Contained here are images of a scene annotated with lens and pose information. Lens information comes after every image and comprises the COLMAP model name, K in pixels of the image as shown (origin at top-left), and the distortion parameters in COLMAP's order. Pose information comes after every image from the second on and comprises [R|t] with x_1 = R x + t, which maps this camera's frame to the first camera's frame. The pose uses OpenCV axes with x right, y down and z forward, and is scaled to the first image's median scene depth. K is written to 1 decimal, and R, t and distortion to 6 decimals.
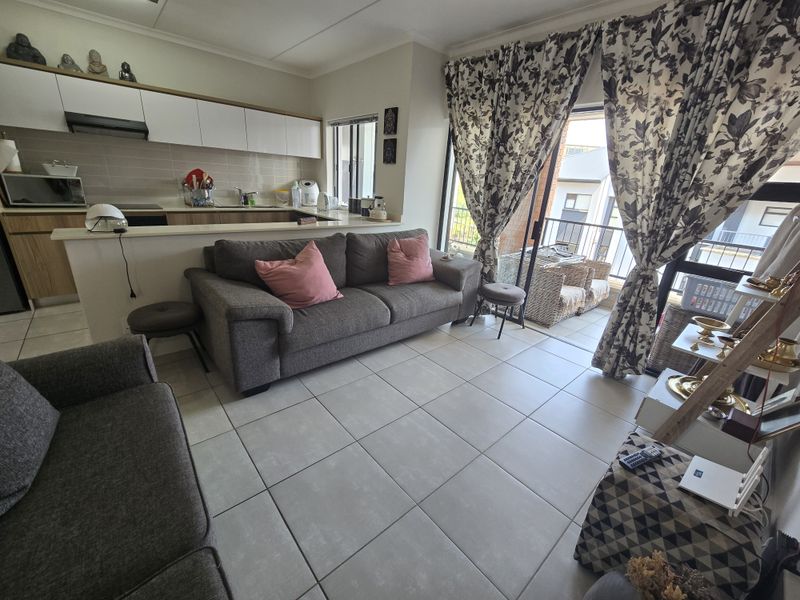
lens RADIAL K [[332.8, 0, 400.0], [0, 332.8, 300.0], [0, 0, 1]] dist [-0.008766, 0.005304]
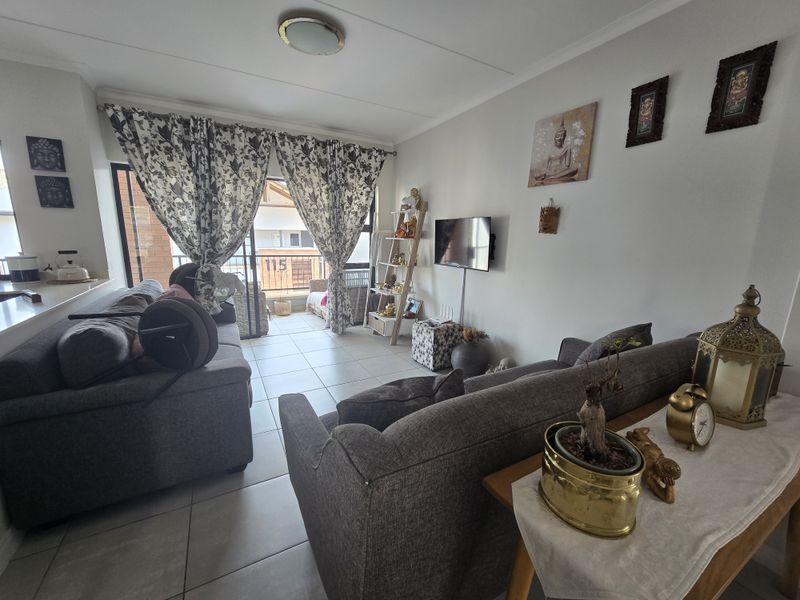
lens RADIAL K [[326.0, 0, 405.5], [0, 326.0, 300.8], [0, 0, 1]] dist [0.000743, -0.006438]
pose [[0.203857, -0.246691, 0.947410, -0.914694], [0.326530, 0.929451, 0.171754, -0.118810], [-0.922941, 0.274345, 0.270027, 0.188786]]
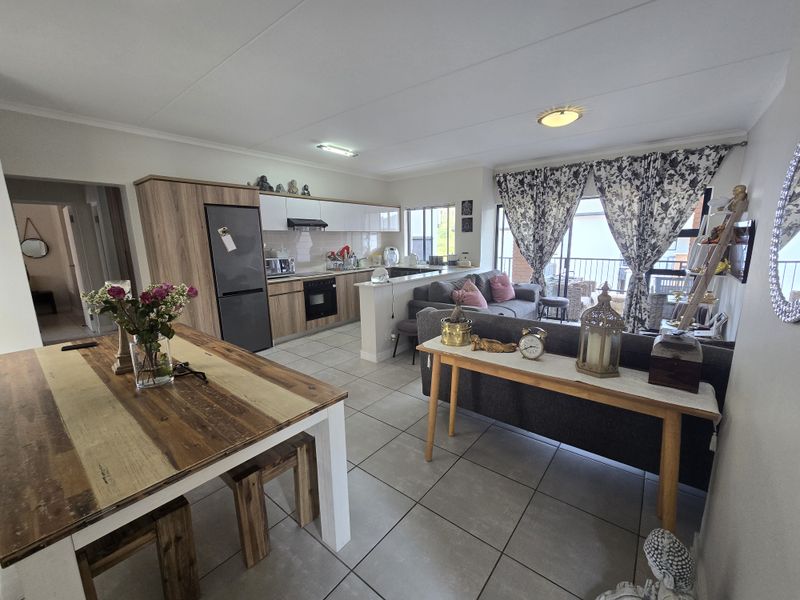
lens RADIAL K [[328.4, 0, 403.9], [0, 328.4, 300.6], [0, 0, 1]] dist [-0.001411, -0.000460]
pose [[0.980771, -0.112201, 0.159683, -0.914034], [0.135588, 0.980244, -0.144009, 0.144706], [-0.140370, 0.162891, 0.976608, -0.657079]]
